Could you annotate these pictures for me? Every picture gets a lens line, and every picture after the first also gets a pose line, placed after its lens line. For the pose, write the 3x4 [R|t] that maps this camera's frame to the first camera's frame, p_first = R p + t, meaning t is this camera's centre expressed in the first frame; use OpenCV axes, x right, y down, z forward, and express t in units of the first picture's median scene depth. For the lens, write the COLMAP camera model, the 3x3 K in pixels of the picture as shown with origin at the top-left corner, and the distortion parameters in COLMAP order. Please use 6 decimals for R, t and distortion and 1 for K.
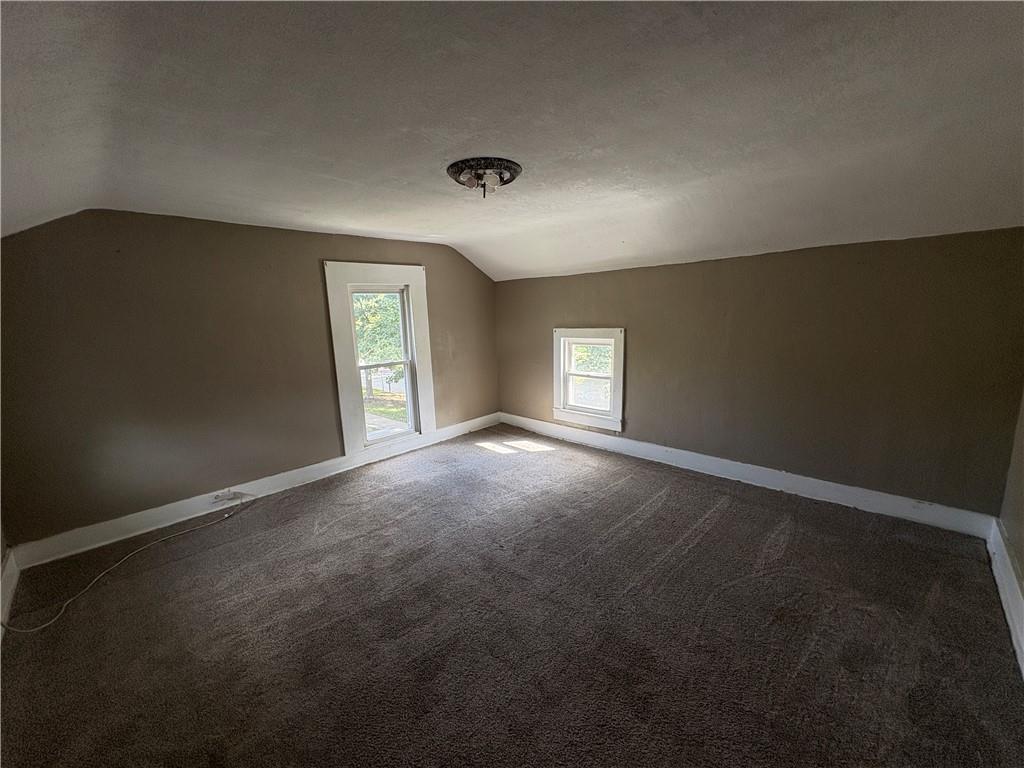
lens RADIAL K [[408.9, 0, 509.8], [0, 408.9, 384.4], [0, 0, 1]] dist [0.002009, 0.000285]
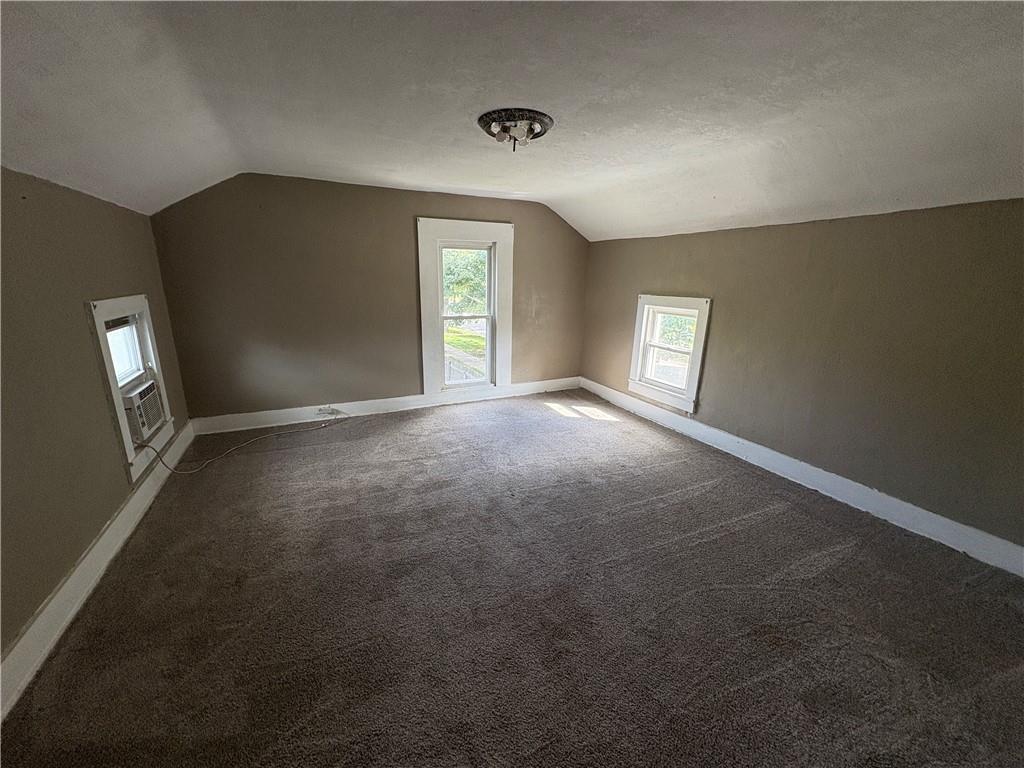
lens RADIAL K [[408.9, 0, 510.5], [0, 408.9, 384.0], [0, 0, 1]] dist [0.002009, 0.000285]
pose [[0.938417, 0.138307, -0.316614, 0.233586], [-0.110888, 0.988467, 0.103134, 0.002755], [0.327226, -0.061674, 0.942931, 0.014195]]
